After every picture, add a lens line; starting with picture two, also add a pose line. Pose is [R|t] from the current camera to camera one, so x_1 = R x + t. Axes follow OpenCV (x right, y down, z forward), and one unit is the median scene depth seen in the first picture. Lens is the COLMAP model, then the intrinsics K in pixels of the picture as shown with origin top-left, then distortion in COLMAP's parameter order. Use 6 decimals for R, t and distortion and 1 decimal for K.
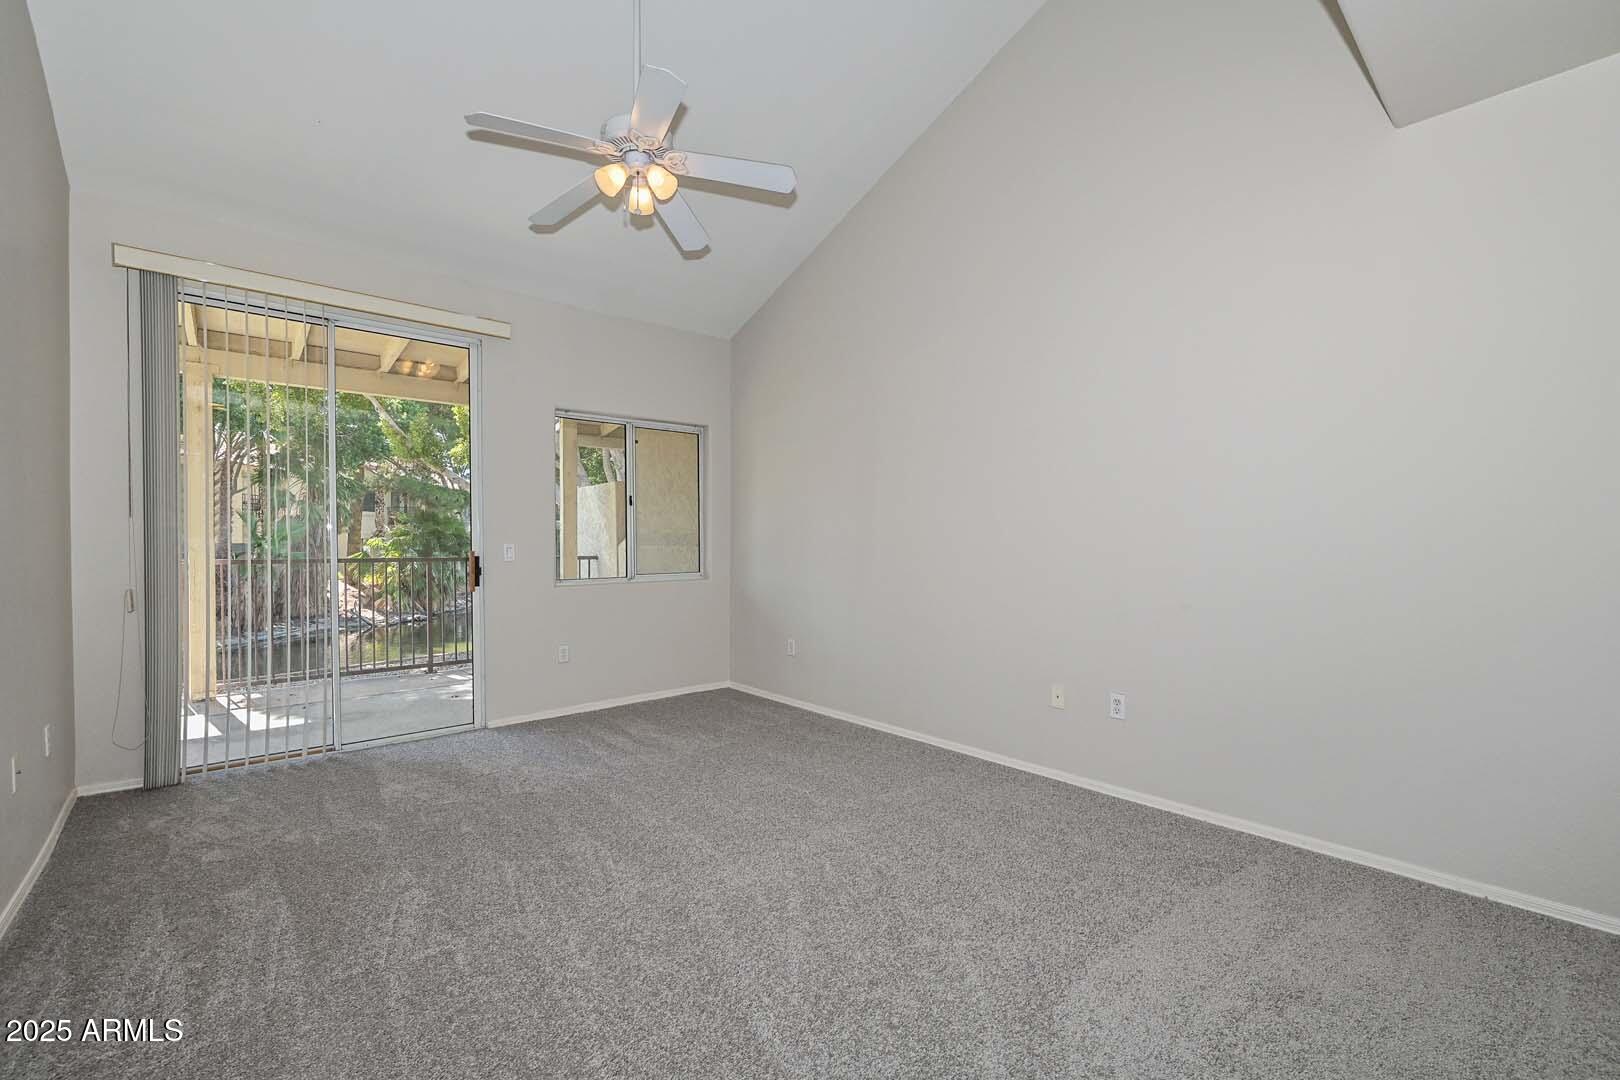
lens RADIAL K [[677.3, 0, 800.1], [0, 677.3, 542.7], [0, 0, 1]] dist [-0.004943, -0.000216]
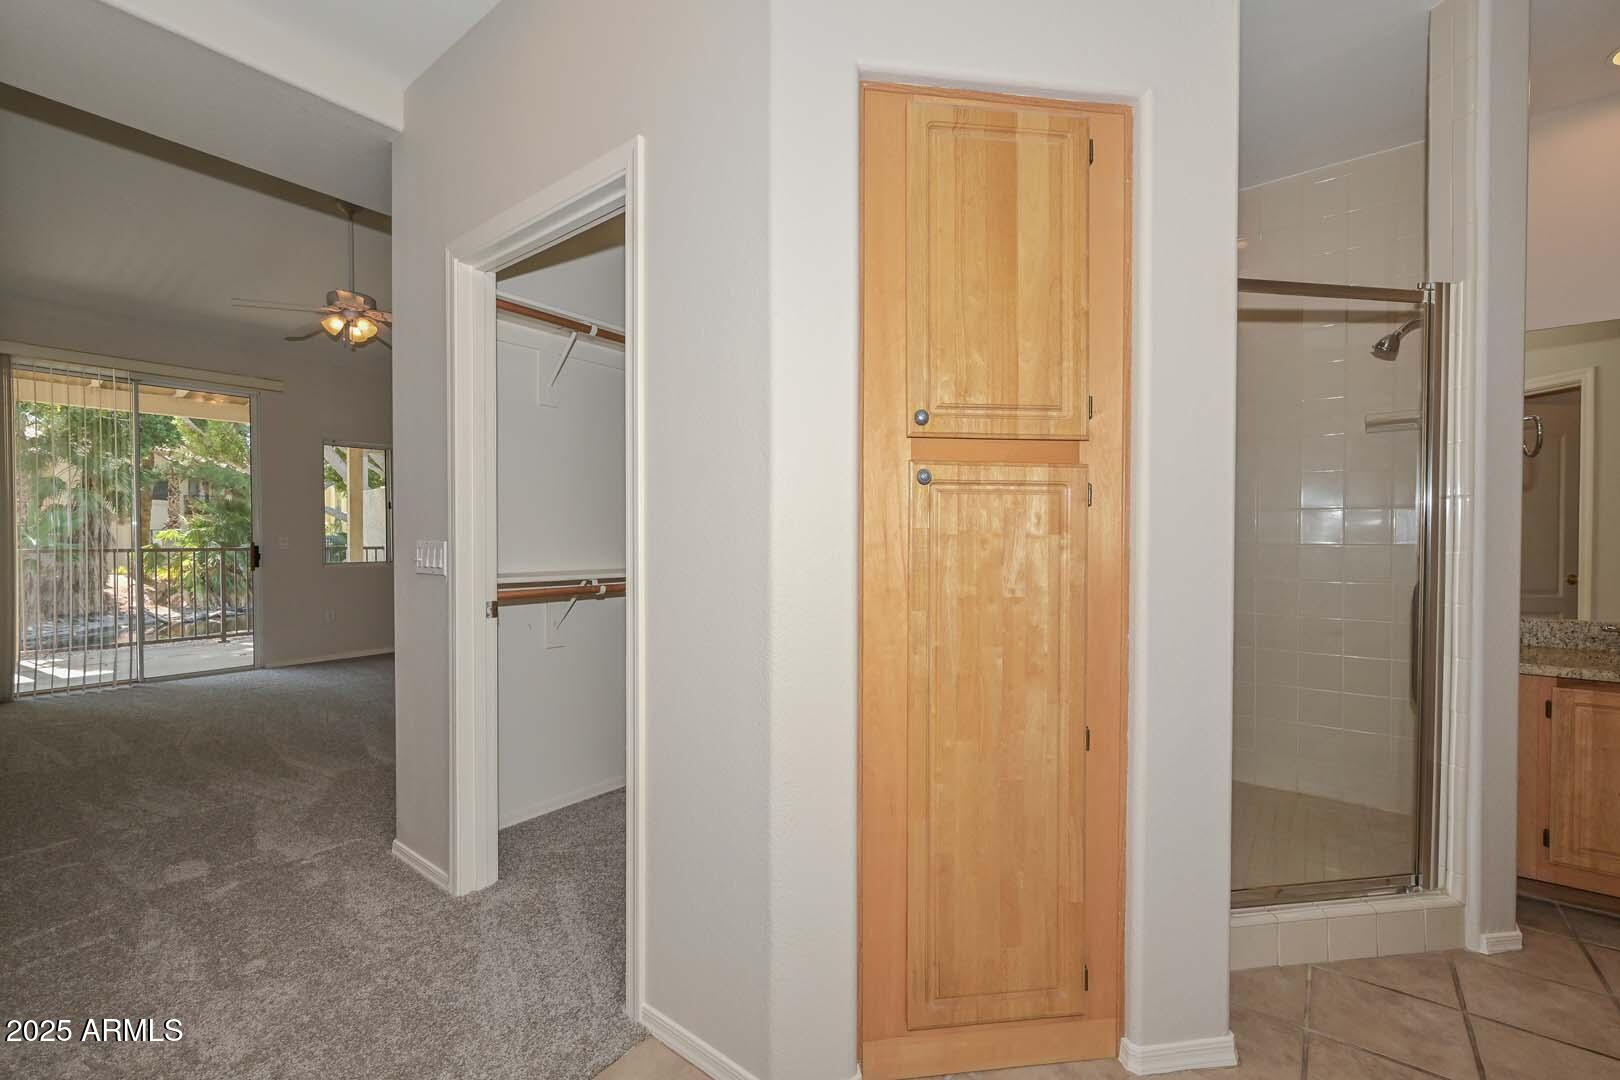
lens RADIAL K [[676.2, 0, 822.5], [0, 676.2, 543.3], [0, 0, 1]] dist [-0.002926, -0.000308]
pose [[0.978092, 0.003209, 0.208151, 0.064233], [-0.005229, 0.999944, 0.009157, -0.000671], [-0.208110, -0.010045, 0.978054, -0.104022]]
